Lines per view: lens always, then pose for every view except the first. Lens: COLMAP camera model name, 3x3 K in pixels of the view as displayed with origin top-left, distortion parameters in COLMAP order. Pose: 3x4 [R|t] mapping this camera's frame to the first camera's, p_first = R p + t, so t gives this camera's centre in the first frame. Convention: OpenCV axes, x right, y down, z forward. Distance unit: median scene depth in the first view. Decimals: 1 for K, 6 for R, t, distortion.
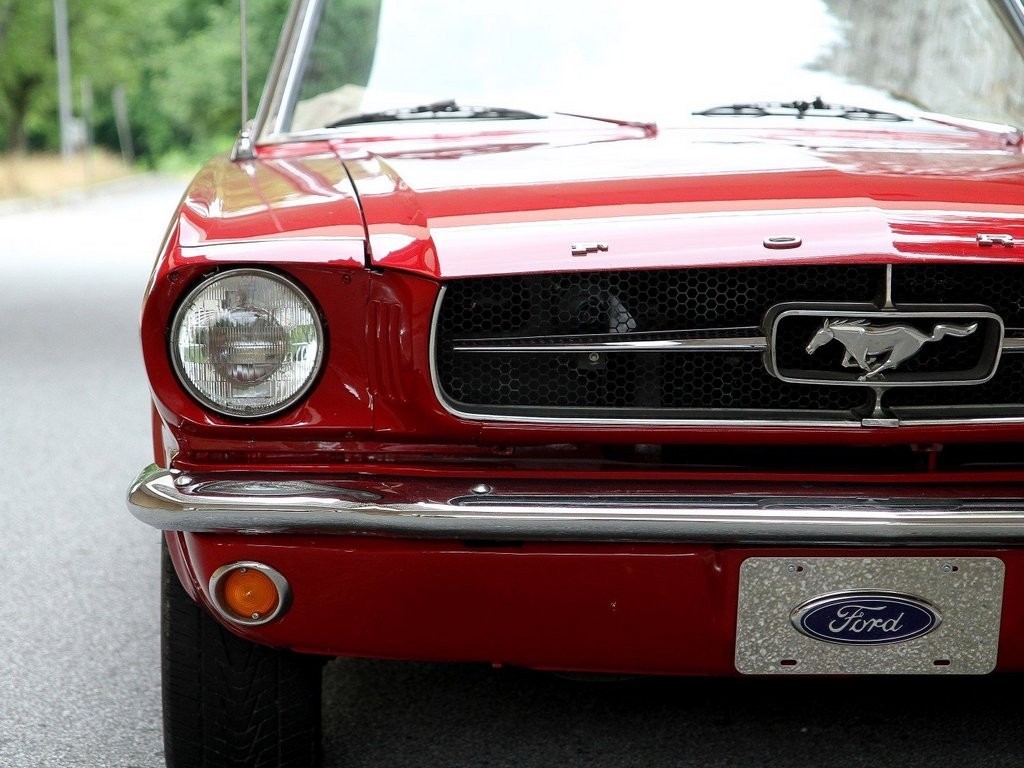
lens RADIAL K [[1947.0, 0, 512.0], [0, 1947.0, 384.0], [0, 0, 1]] dist [0.166104, 0.100101]
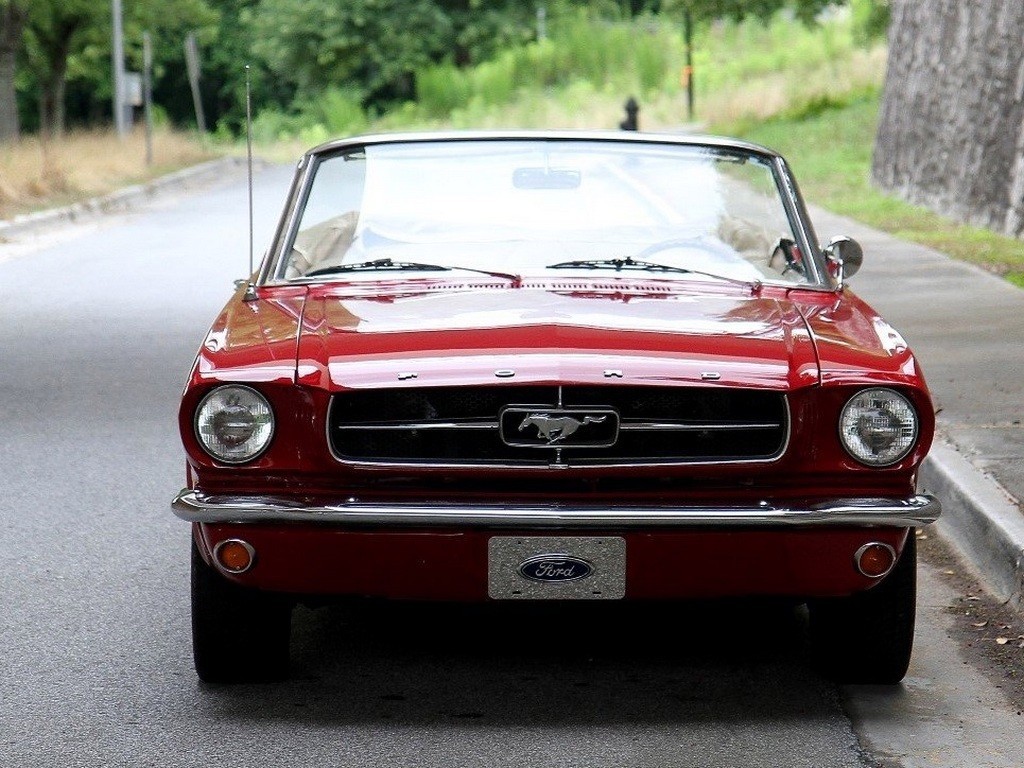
lens RADIAL K [[1940.6, 0, 512.0], [0, 1940.6, 384.0], [0, 0, 1]] dist [0.023654, 0.165562]
pose [[0.999607, 0.003119, -0.027873, 0.188062], [-0.003937, 0.999563, -0.029308, -0.005200], [0.027770, 0.029406, 0.999182, -0.886331]]
